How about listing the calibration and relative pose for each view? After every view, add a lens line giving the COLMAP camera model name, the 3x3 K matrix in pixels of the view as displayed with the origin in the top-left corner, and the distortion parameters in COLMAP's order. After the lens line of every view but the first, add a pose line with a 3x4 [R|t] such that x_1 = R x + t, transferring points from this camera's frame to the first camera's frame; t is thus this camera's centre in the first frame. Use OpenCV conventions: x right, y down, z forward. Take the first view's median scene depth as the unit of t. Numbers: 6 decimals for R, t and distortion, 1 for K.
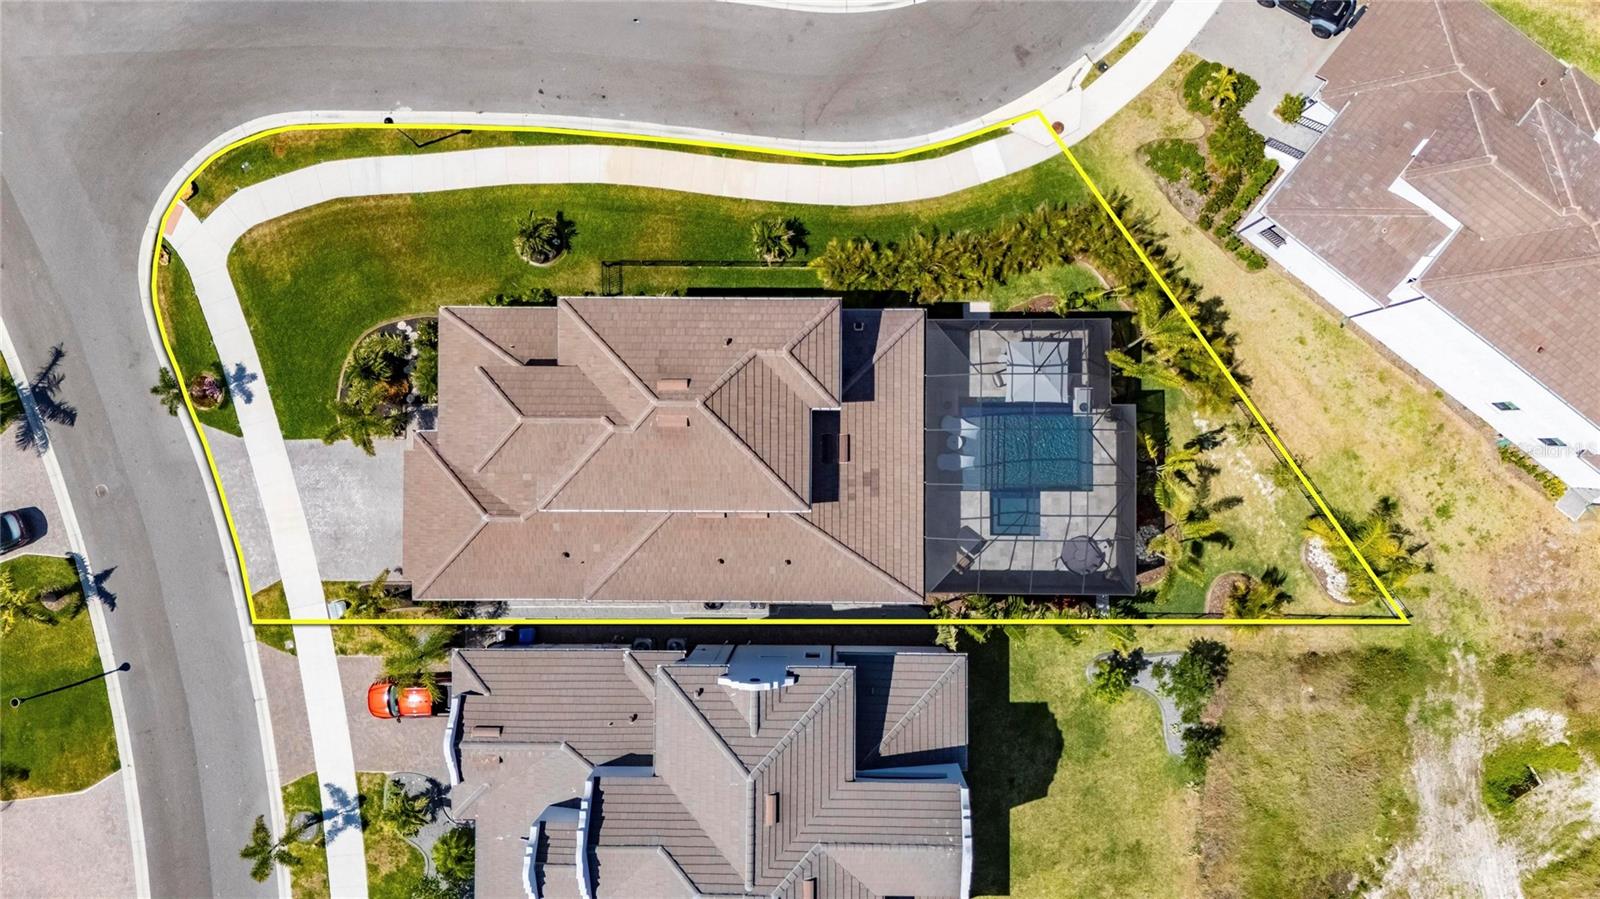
lens RADIAL K [[1178.2, 0, 795.2], [0, 1178.2, 443.5], [0, 0, 1]] dist [0.070534, -0.070310]
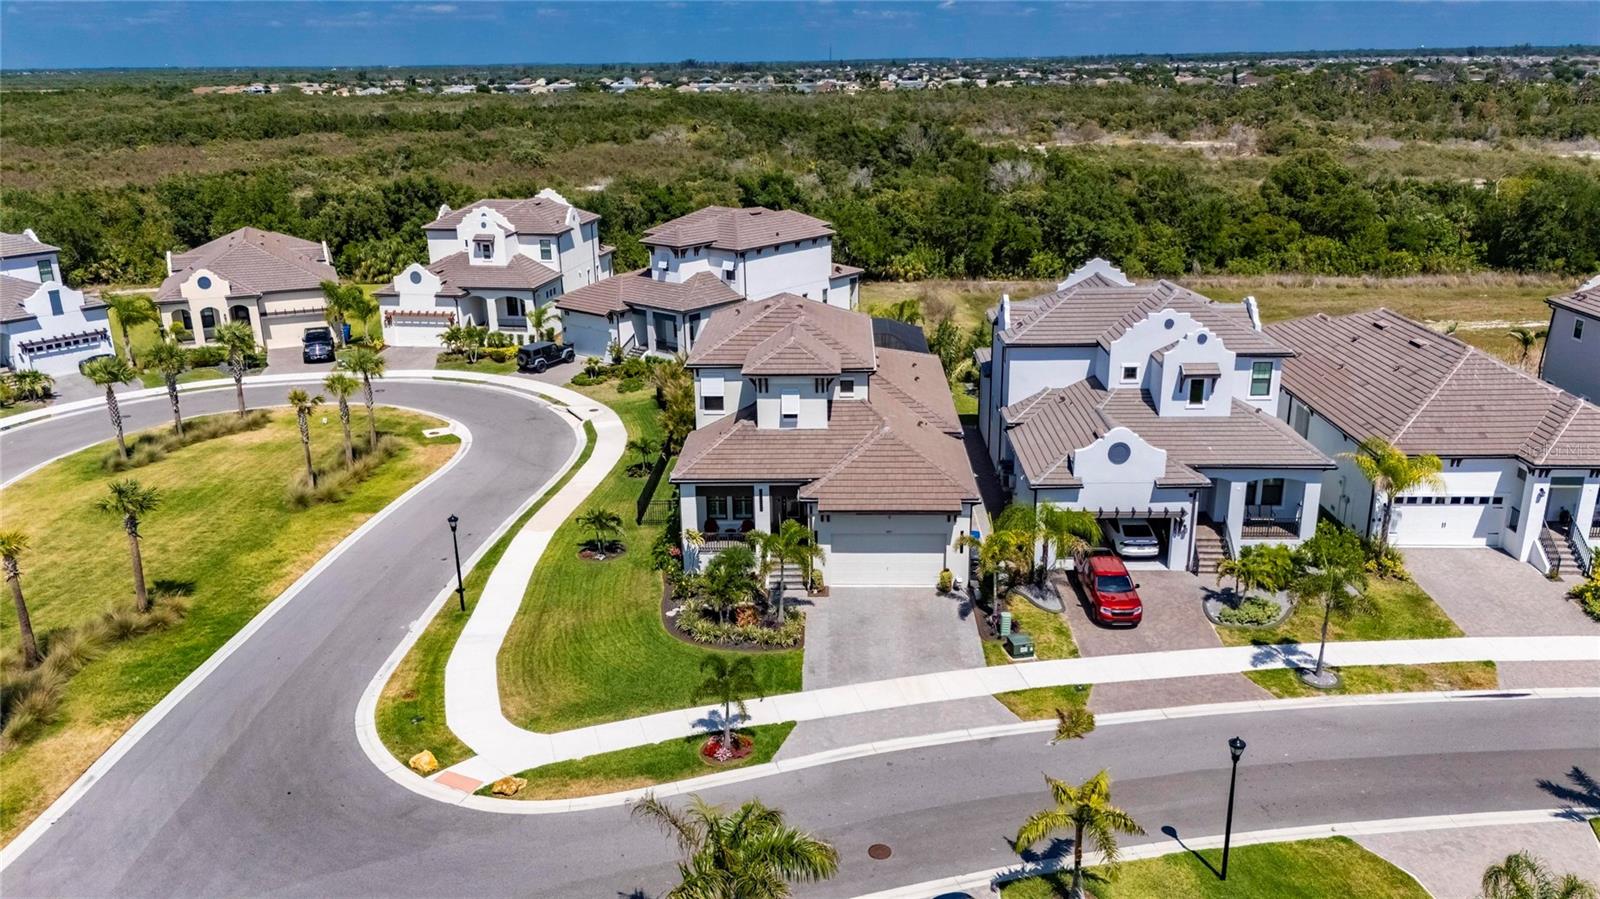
lens RADIAL K [[1178.2, 0, 806.7], [0, 1178.2, 452.5], [0, 0, 1]] dist [0.070534, -0.070310]
pose [[0.026261, -0.289874, 0.956704, -1.092193], [0.999644, 0.003037, -0.026520, 0.018695], [0.004782, 0.957060, 0.289851, 0.645967]]
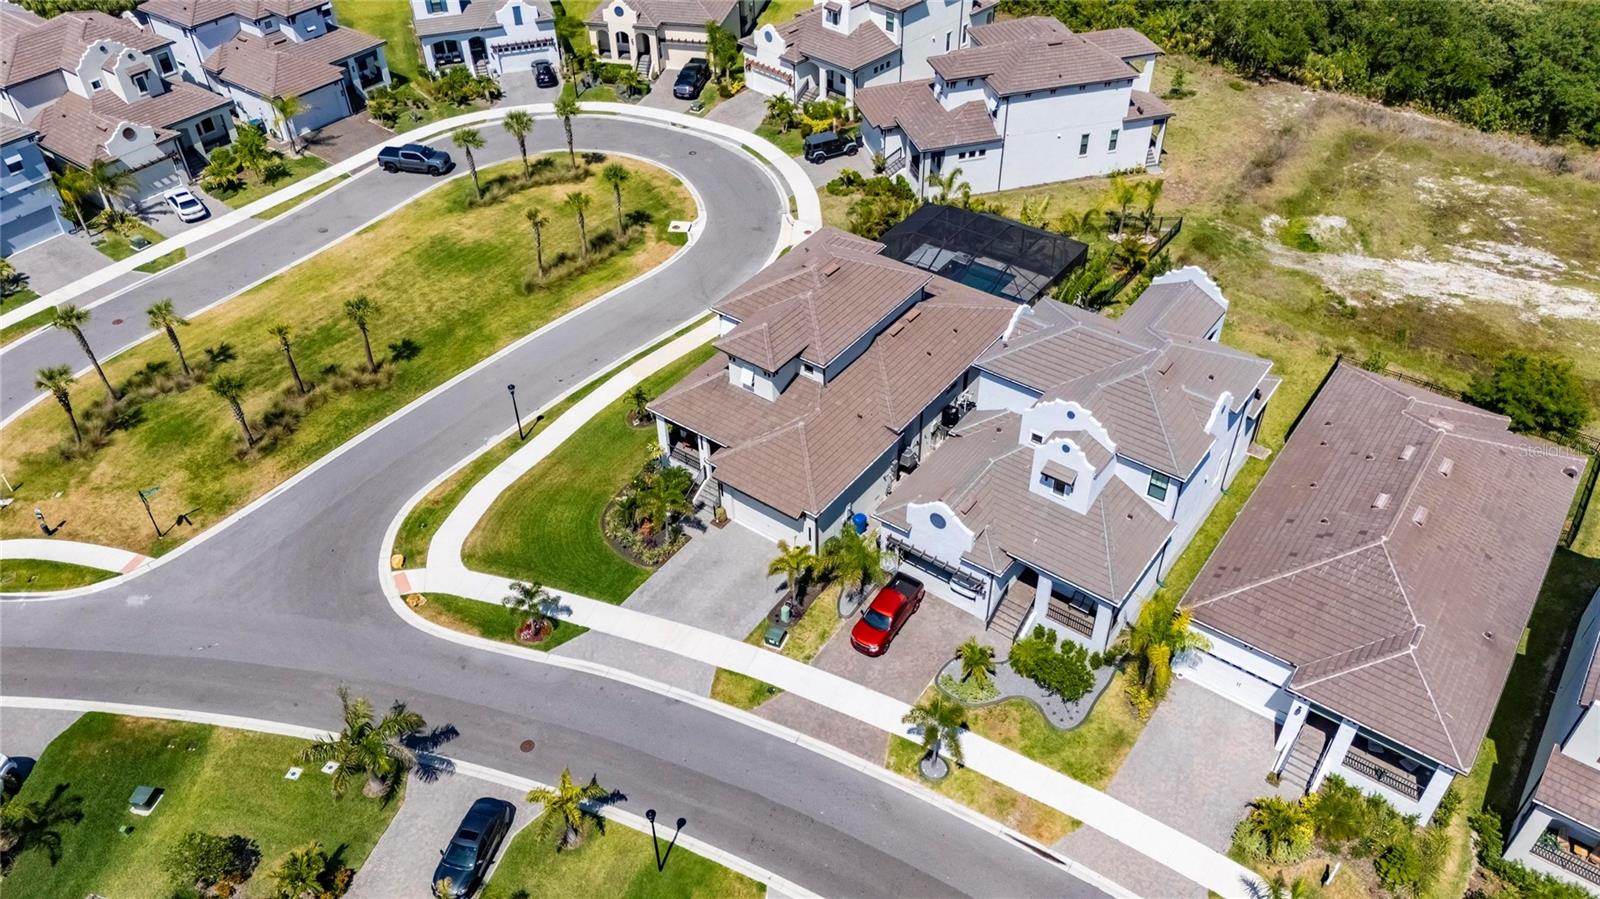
lens RADIAL K [[1178.2, 0, 805.2], [0, 1178.2, 445.9], [0, 0, 1]] dist [0.070534, -0.070310]
pose [[0.590782, -0.509106, 0.625930, -0.931677], [0.806803, 0.379303, -0.452989, 0.568785], [-0.006798, 0.772619, 0.634833, 0.201312]]
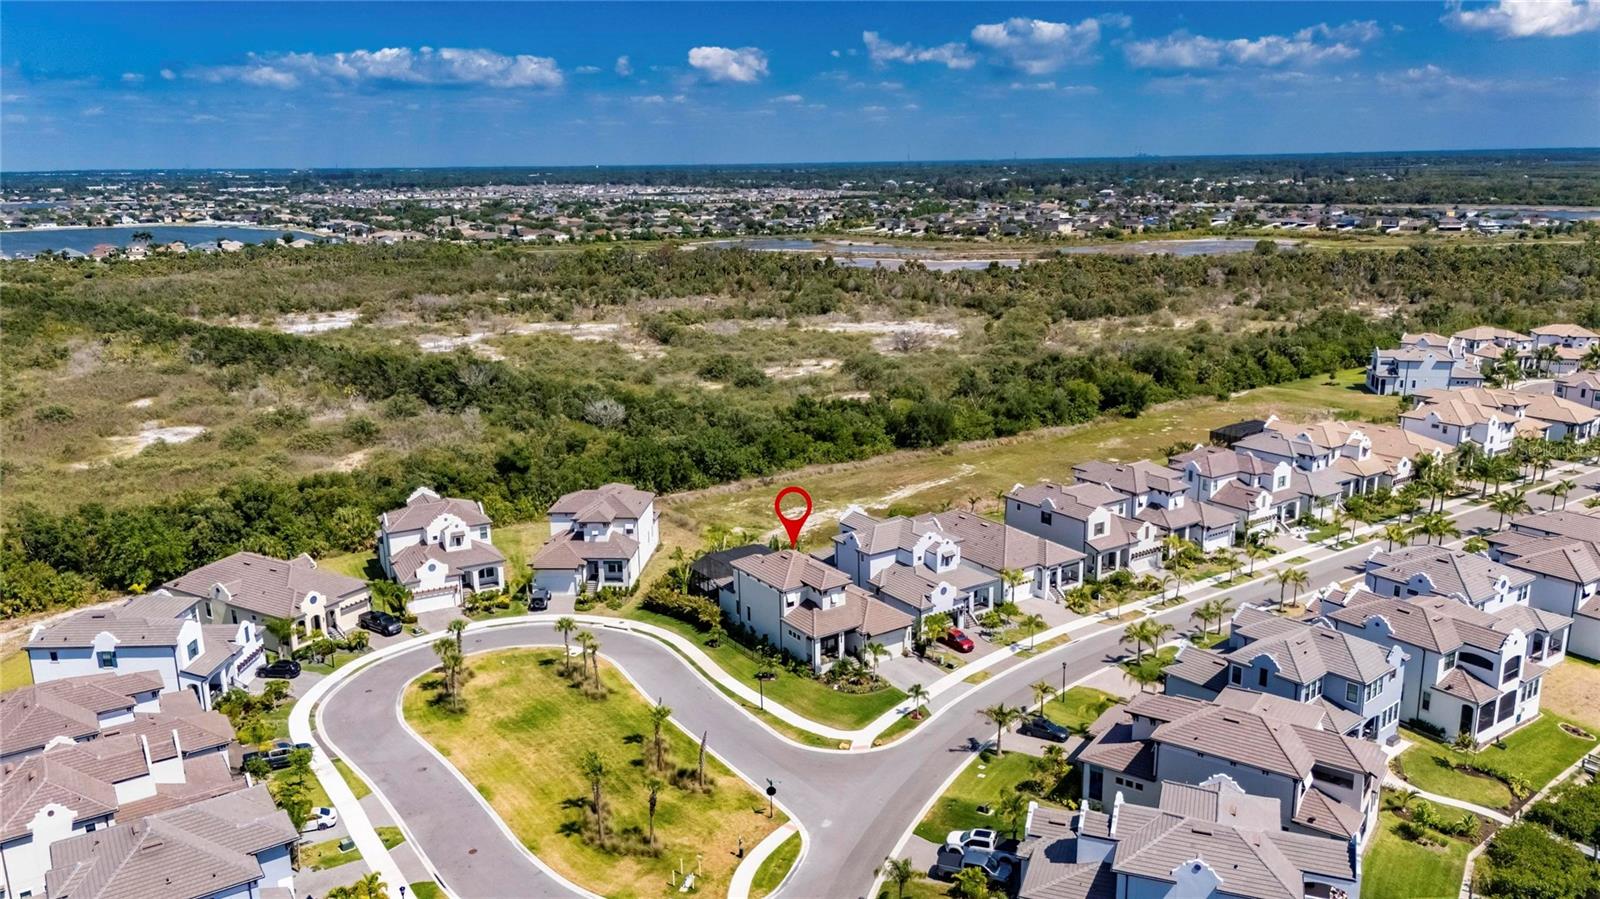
lens RADIAL K [[1178.2, 0, 801.7], [0, 1178.2, 441.5], [0, 0, 1]] dist [0.070534, -0.070310]
pose [[-0.563340, -0.157087, 0.811155, -1.978020], [0.825866, -0.136029, 0.547213, -1.272207], [0.024381, 0.978172, 0.206364, 0.106163]]
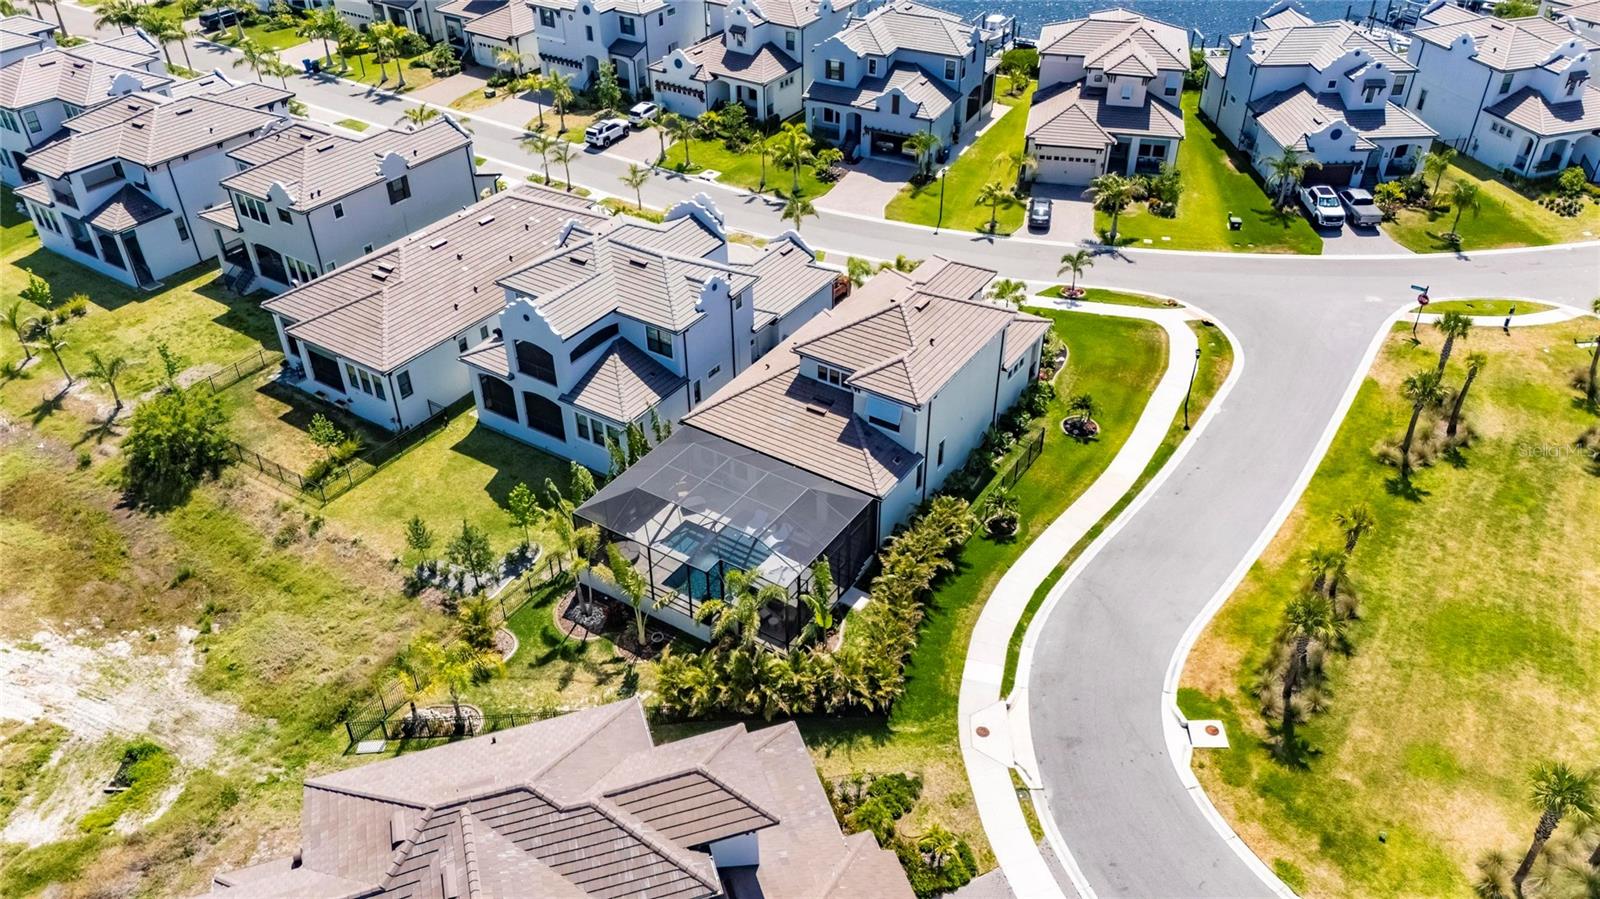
lens RADIAL K [[1178.2, 0, 805.2], [0, 1178.2, 454.2], [0, 0, 1]] dist [0.070534, -0.070310]
pose [[-0.540725, 0.513857, -0.666008, 0.808038], [-0.840935, -0.310380, 0.443274, -0.493571], [0.021063, 0.799759, 0.599951, 0.251357]]
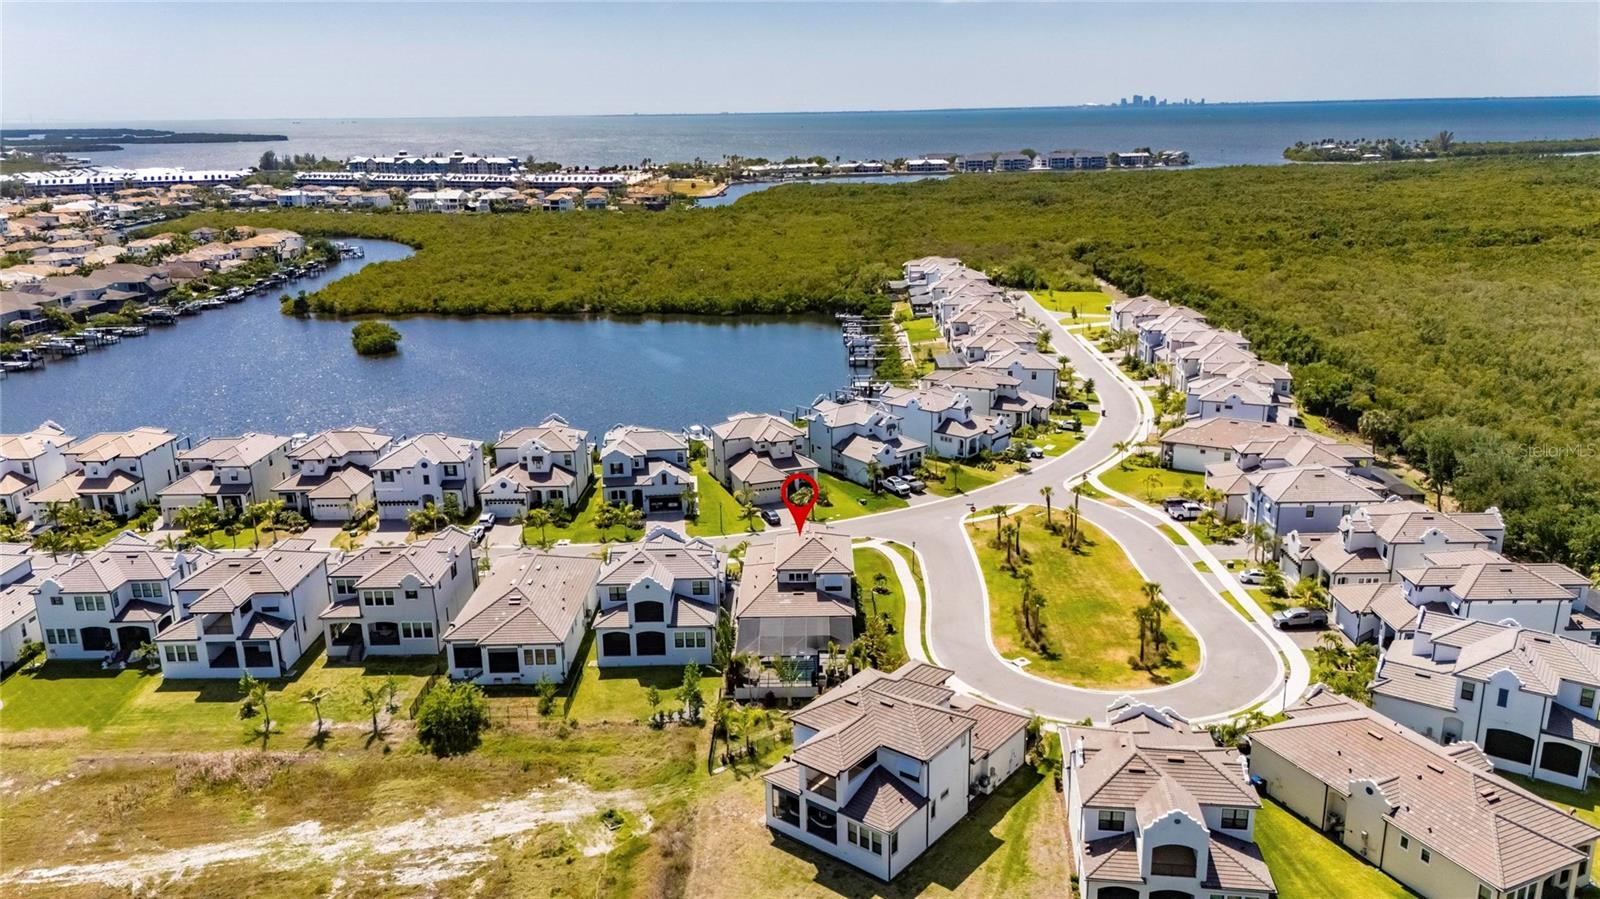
lens RADIAL K [[1178.2, 0, 810.2], [0, 1178.2, 453.1], [0, 0, 1]] dist [0.070534, -0.070310]
pose [[0.005256, 0.302180, -0.953236, 2.128088], [-0.999743, 0.022627, 0.001661, -0.028069], [0.022071, 0.952982, 0.302221, -0.060602]]
